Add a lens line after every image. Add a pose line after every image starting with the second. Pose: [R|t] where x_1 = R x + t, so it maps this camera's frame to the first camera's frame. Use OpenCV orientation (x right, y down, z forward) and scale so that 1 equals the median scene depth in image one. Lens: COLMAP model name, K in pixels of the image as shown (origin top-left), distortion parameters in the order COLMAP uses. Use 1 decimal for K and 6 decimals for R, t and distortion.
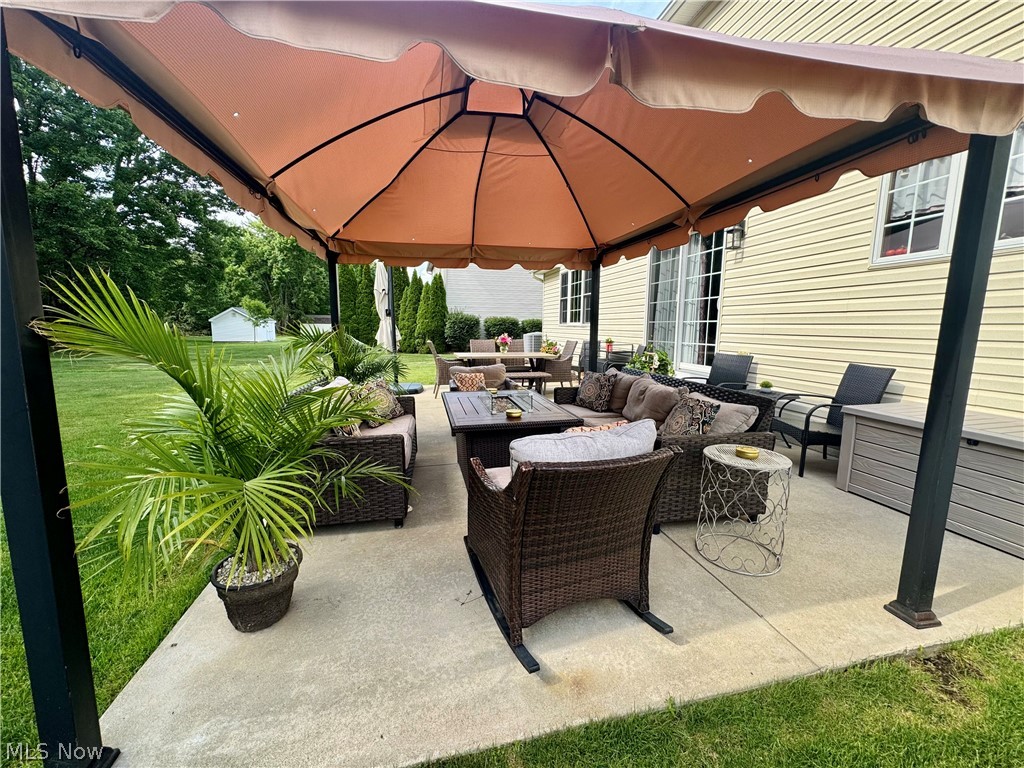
lens RADIAL K [[411.8, 0, 512.8], [0, 411.8, 384.4], [0, 0, 1]] dist [-0.000216, -0.000016]
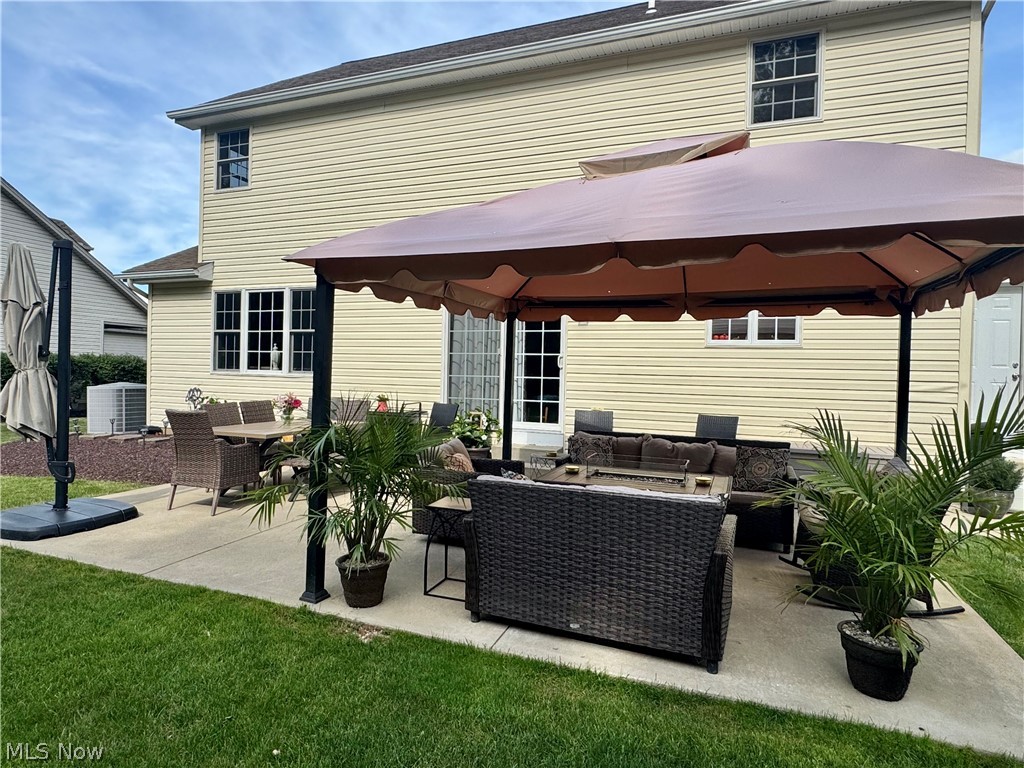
lens RADIAL K [[601.6, 0, 511.0], [0, 601.6, 381.0], [0, 0, 1]] dist [-0.031476, -0.001077]
pose [[0.564817, -0.030943, 0.824636, -0.620166], [0.106929, 0.993616, -0.035955, -0.083776], [-0.818259, 0.108485, 0.564520, 0.208548]]
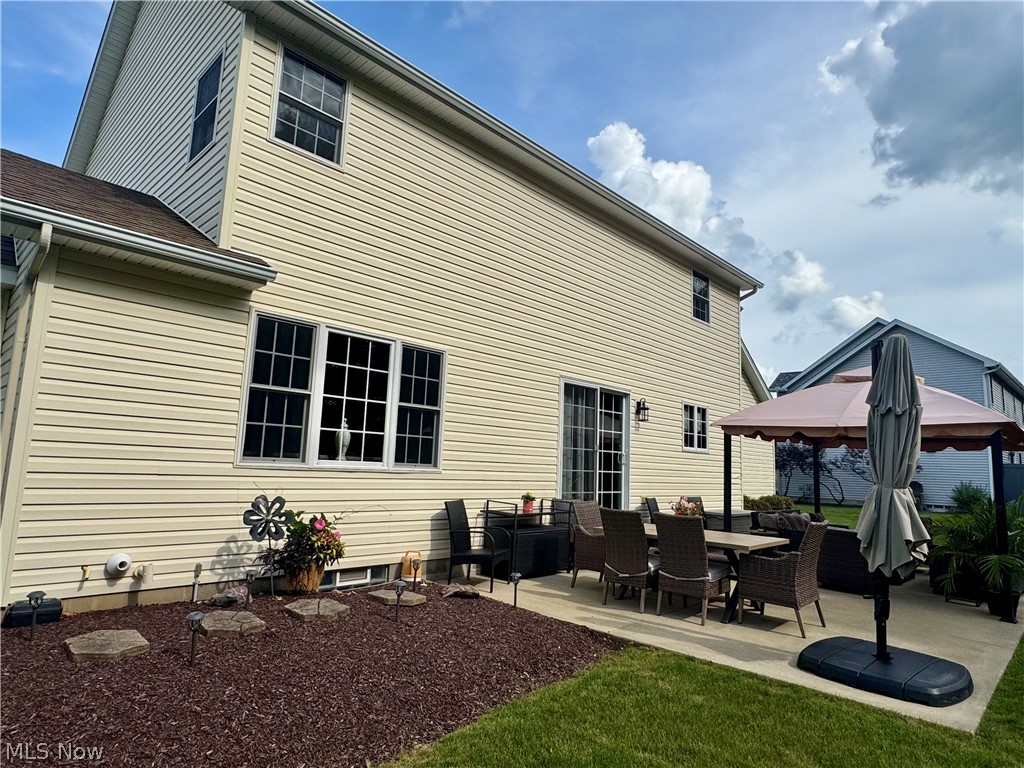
lens RADIAL K [[601.6, 0, 502.1], [0, 601.6, 377.9], [0, 0, 1]] dist [-0.031476, -0.001077]
pose [[-0.532189, 0.064965, 0.844130, -0.653569], [0.053427, 0.997641, -0.043096, -0.293750], [-0.844938, 0.022165, -0.534404, 1.755505]]
